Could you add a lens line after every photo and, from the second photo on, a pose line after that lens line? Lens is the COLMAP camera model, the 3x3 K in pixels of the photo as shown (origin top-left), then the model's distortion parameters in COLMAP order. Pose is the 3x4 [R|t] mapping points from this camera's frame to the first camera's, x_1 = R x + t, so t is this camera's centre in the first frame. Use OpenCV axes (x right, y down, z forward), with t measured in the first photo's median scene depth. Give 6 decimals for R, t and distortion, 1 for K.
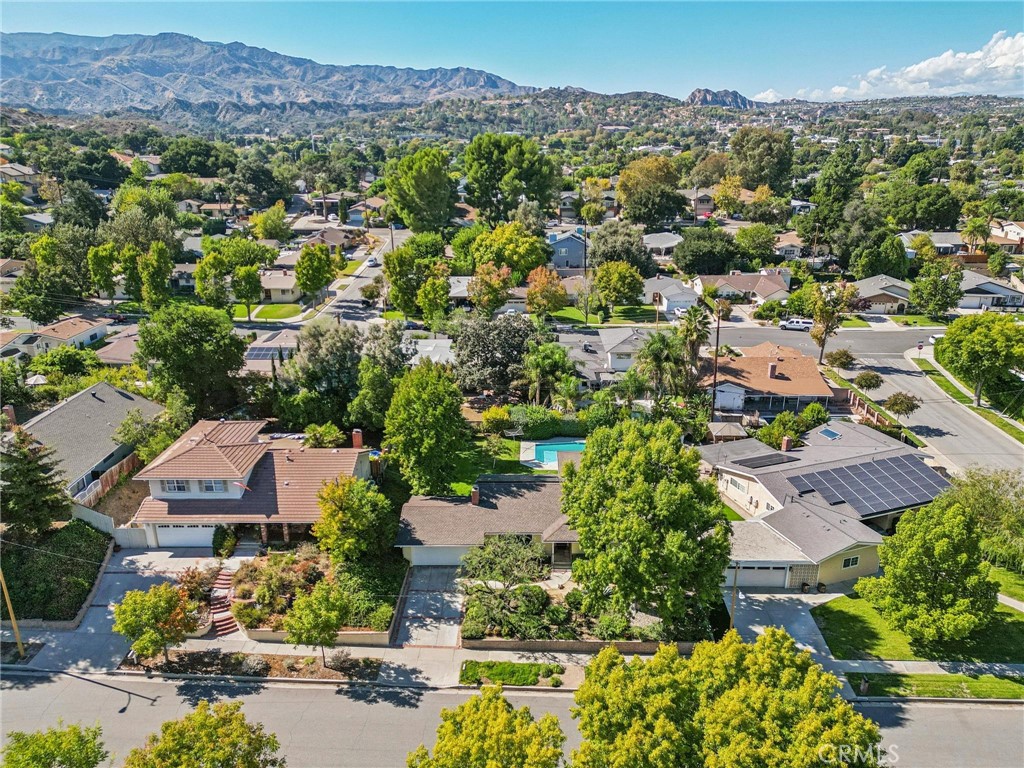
lens RADIAL K [[734.7, 0, 517.0], [0, 734.7, 390.5], [0, 0, 1]] dist [0.084853, -0.083216]
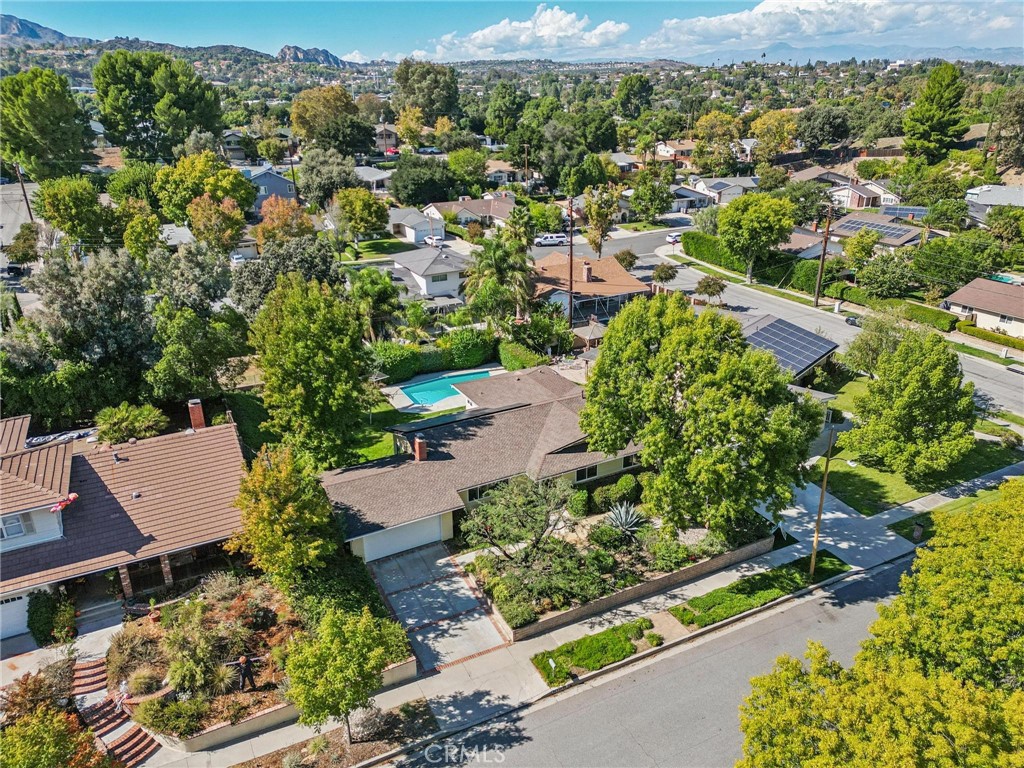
lens RADIAL K [[734.7, 0, 517.0], [0, 734.7, 390.5], [0, 0, 1]] dist [0.084853, -0.083216]
pose [[0.873770, -0.188212, 0.448444, -0.140348], [0.169823, 0.982115, 0.081301, 0.021117], [-0.455726, 0.005118, 0.890105, 0.147573]]
